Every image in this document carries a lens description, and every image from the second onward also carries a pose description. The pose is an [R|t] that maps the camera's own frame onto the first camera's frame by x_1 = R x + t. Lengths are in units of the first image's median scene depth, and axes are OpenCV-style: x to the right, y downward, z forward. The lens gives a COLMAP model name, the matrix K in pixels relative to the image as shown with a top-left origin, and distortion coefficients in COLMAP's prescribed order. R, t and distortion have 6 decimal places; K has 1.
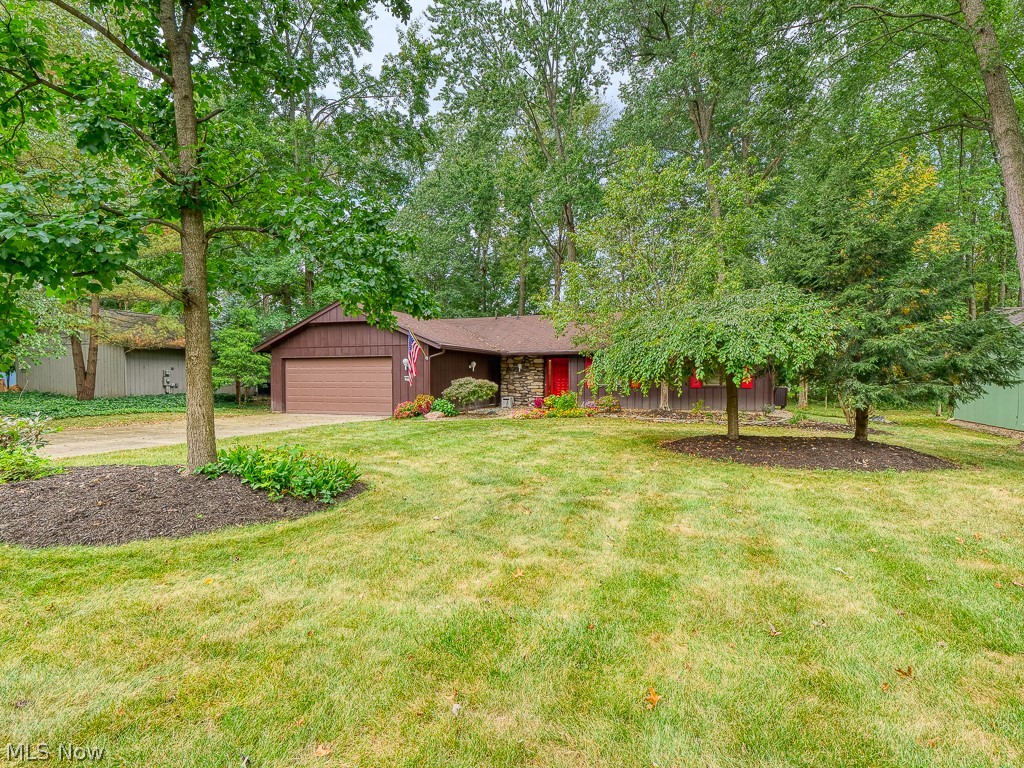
lens RADIAL K [[507.4, 0, 512.3], [0, 507.4, 381.5], [0, 0, 1]] dist [-0.006616, 0.000422]
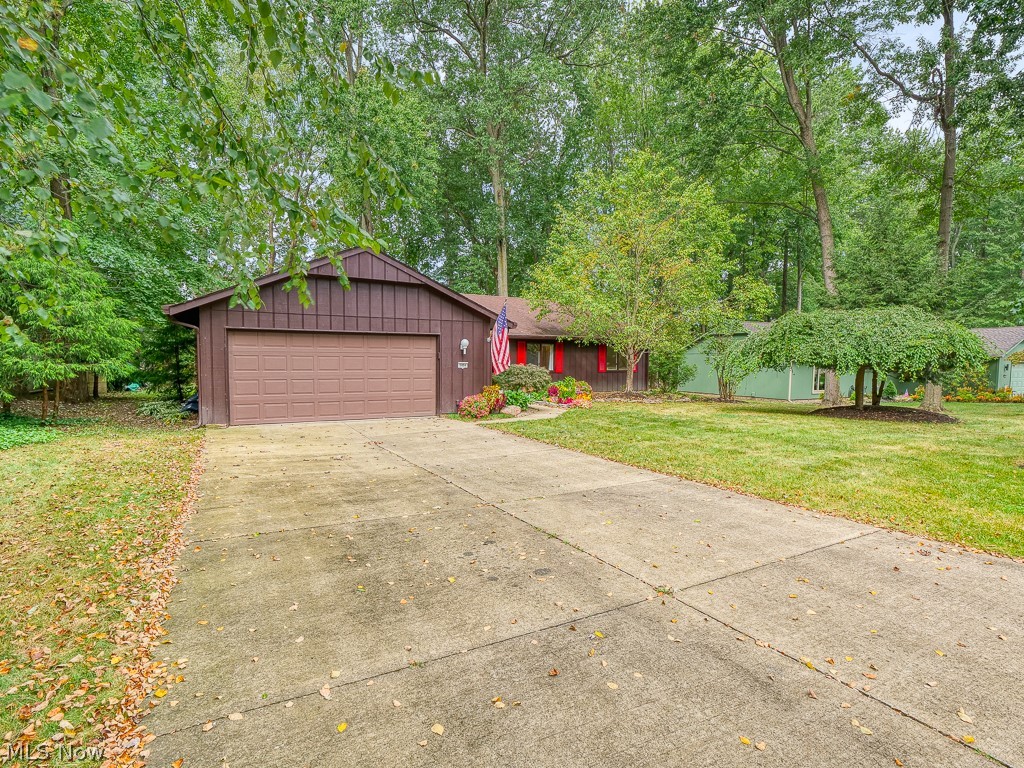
lens RADIAL K [[507.4, 0, 511.0], [0, 507.4, 384.7], [0, 0, 1]] dist [-0.006616, 0.000422]
pose [[0.665084, -0.031336, 0.746111, -0.728374], [-0.001049, 0.999079, 0.042896, -0.009991], [-0.746768, -0.029313, 0.664438, 0.422761]]
